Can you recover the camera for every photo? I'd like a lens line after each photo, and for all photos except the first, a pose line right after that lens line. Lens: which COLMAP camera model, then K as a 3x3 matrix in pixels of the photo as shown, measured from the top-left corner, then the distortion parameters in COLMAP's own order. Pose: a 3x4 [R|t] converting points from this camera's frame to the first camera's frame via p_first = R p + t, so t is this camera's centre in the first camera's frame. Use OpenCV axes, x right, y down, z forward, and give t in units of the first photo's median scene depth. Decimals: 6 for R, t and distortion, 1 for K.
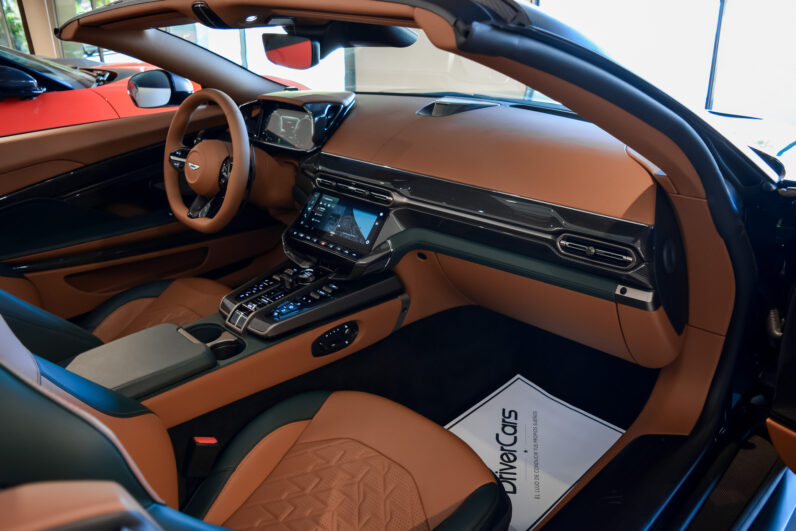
lens RADIAL K [[630.0, 0, 398.0], [0, 630.0, 265.5], [0, 0, 1]] dist [-0.093002, 0.011802]
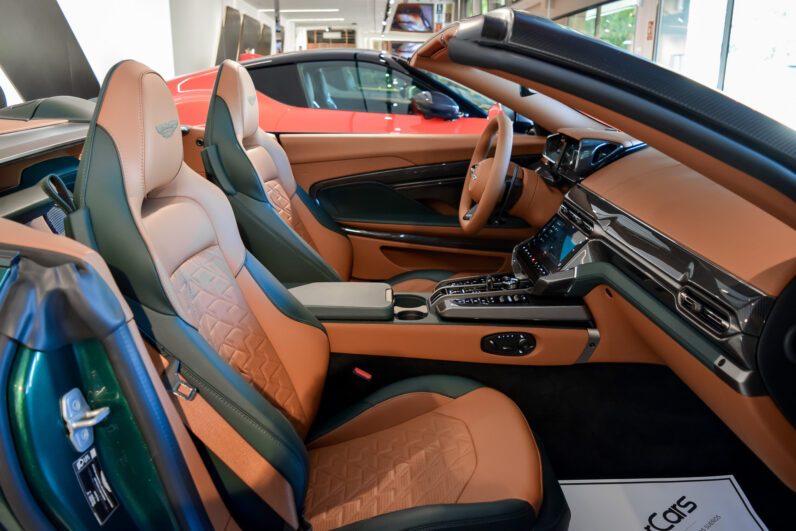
lens RADIAL K [[646.0, 0, 398.0], [0, 646.0, 265.5], [0, 0, 1]] dist [-0.092421, 0.012955]
pose [[0.702865, 0.229636, -0.673237, 0.460772], [-0.291924, 0.956202, 0.021382, 0.018841], [0.648661, 0.181505, 0.739118, 0.029772]]
